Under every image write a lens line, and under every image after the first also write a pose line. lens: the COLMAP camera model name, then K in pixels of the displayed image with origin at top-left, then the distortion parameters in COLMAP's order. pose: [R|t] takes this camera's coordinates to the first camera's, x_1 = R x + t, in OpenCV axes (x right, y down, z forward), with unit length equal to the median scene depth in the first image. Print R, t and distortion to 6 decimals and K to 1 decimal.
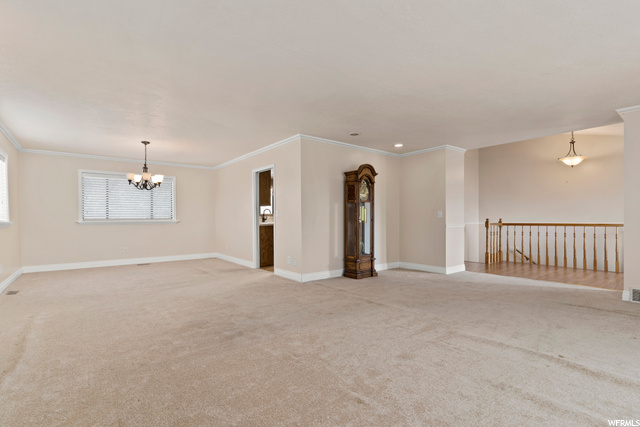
lens RADIAL K [[308.3, 0, 320.0], [0, 308.3, 219.0], [0, 0, 1]] dist [0.004296, -0.001691]
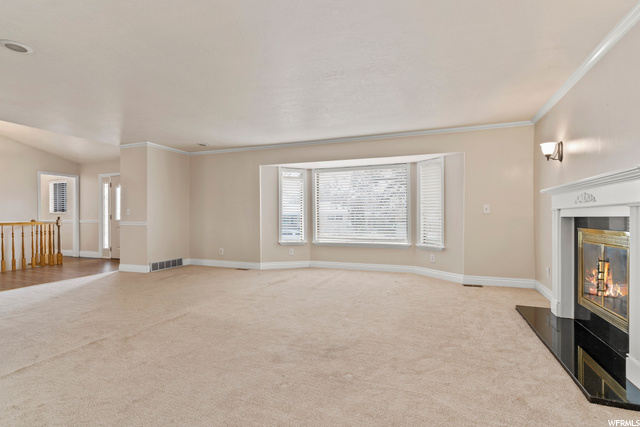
lens RADIAL K [[313.3, 0, 320.9], [0, 313.3, 213.9], [0, 0, 1]] dist [0.000304, -0.000098]
pose [[-0.515939, 0.006912, 0.856597, -0.604562], [0.003272, 0.999976, -0.006097, -0.002188], [-0.856619, -0.000343, -0.515949, 0.889389]]
